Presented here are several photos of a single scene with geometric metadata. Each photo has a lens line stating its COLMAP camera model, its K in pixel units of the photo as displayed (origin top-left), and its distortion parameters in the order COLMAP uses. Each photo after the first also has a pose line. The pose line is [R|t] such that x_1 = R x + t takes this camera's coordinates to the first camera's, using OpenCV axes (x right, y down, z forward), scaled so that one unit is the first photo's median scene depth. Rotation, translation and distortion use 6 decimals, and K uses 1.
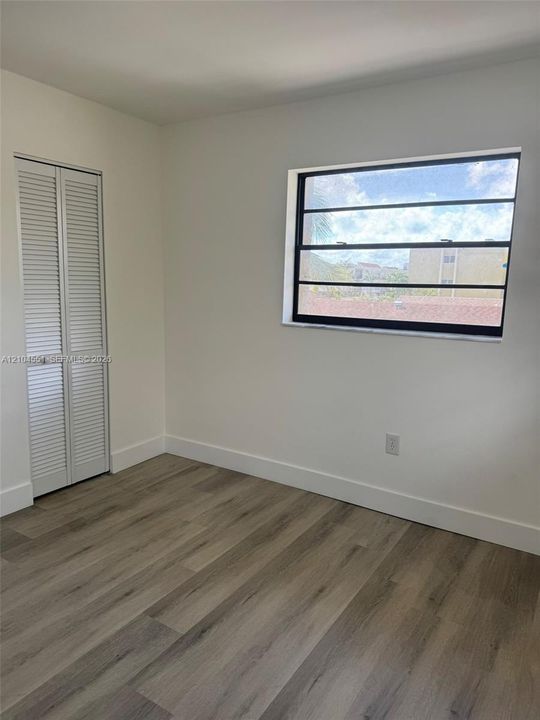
lens RADIAL K [[508.4, 0, 270.2], [0, 508.4, 357.5], [0, 0, 1]] dist [0.018053, -0.034345]
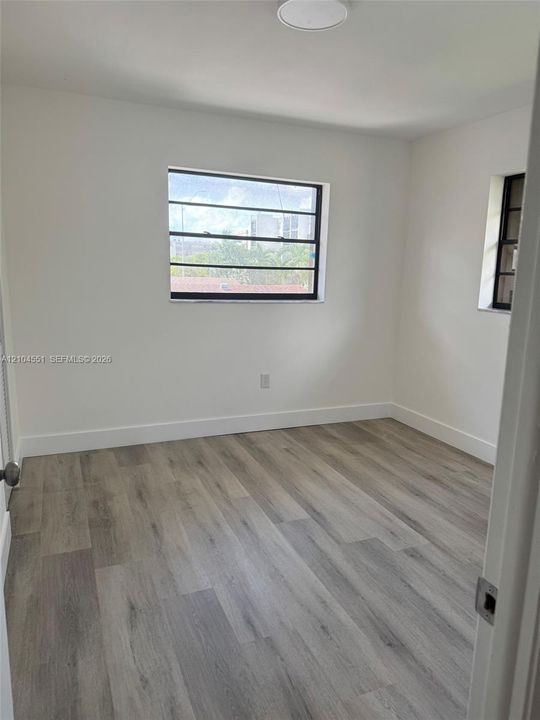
lens RADIAL K [[508.4, 0, 263.1], [0, 508.4, 365.0], [0, 0, 1]] dist [0.018053, -0.034345]
pose [[0.562502, -0.159253, 0.811314, -0.933790], [0.117179, 0.986725, 0.112441, -0.033158], [-0.818450, 0.031821, 0.573696, 0.200598]]
